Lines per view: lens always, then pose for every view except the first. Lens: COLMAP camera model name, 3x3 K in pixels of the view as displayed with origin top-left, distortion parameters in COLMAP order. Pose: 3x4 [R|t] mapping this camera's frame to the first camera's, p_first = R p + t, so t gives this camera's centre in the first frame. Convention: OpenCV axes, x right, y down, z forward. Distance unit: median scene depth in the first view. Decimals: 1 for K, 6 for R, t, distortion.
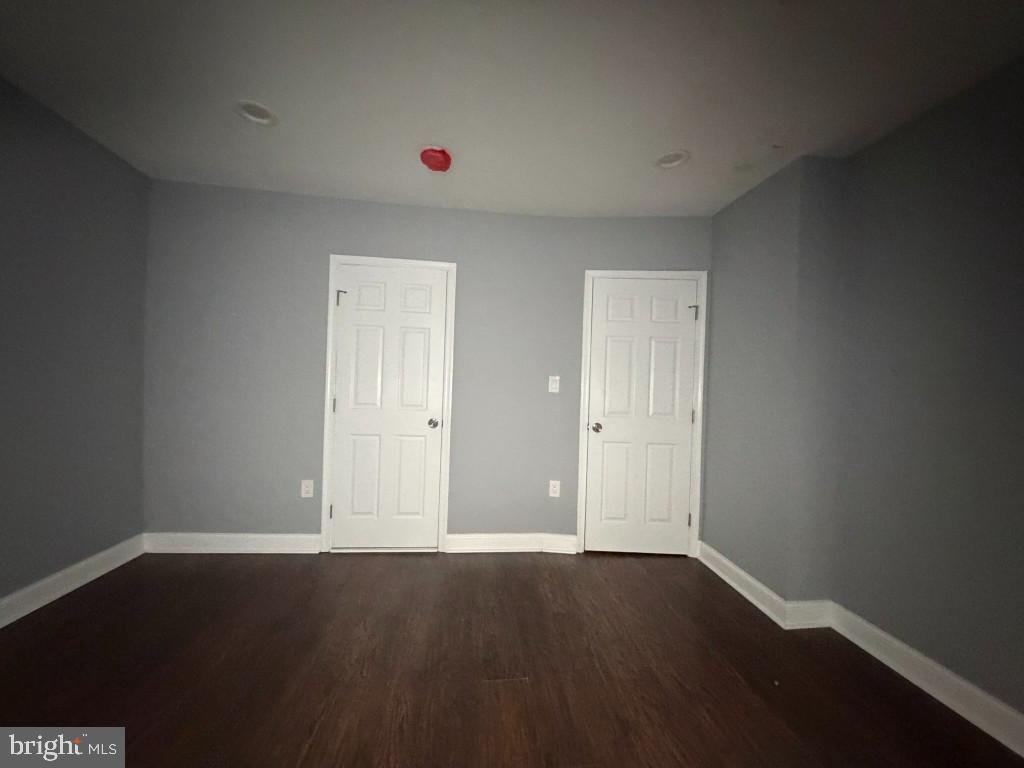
lens RADIAL K [[408.2, 0, 512.0], [0, 408.2, 384.0], [0, 0, 1]] dist [-0.002398, 0.000147]
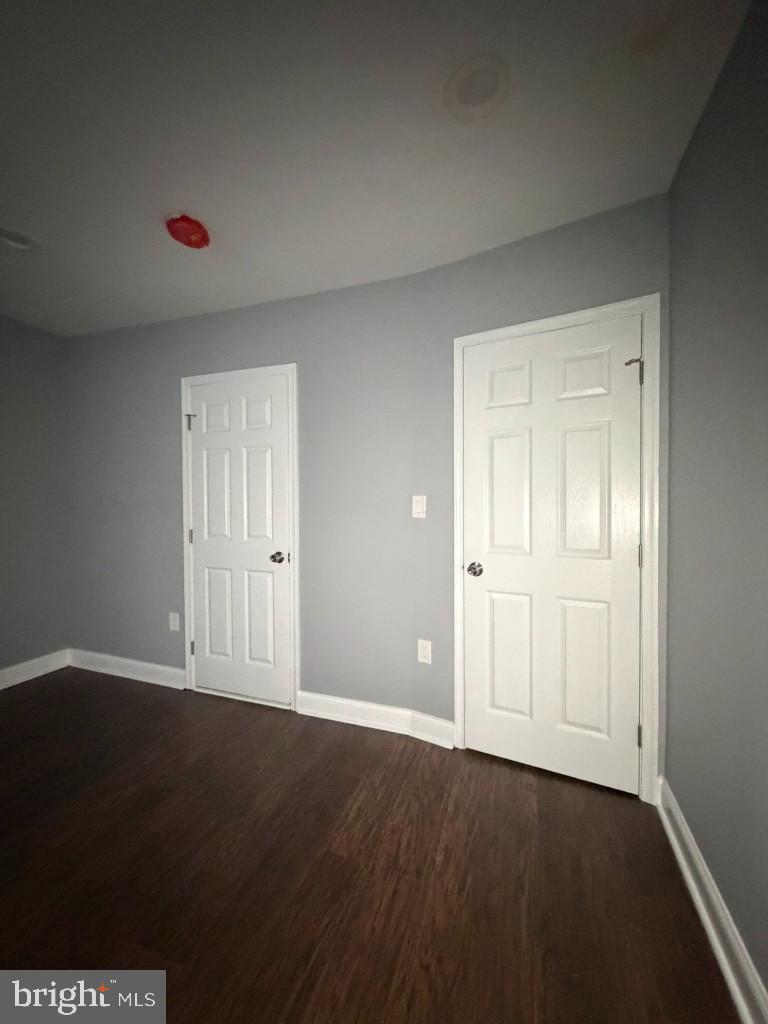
lens RADIAL K [[408.2, 0, 385.4], [0, 408.2, 509.1], [0, 0, 1]] dist [-0.002398, 0.000147]
pose [[0.896524, -0.028280, -0.442092, 0.383106], [0.036464, 0.999285, 0.010024, -0.004219], [0.441493, -0.025107, 0.896914, 0.344901]]
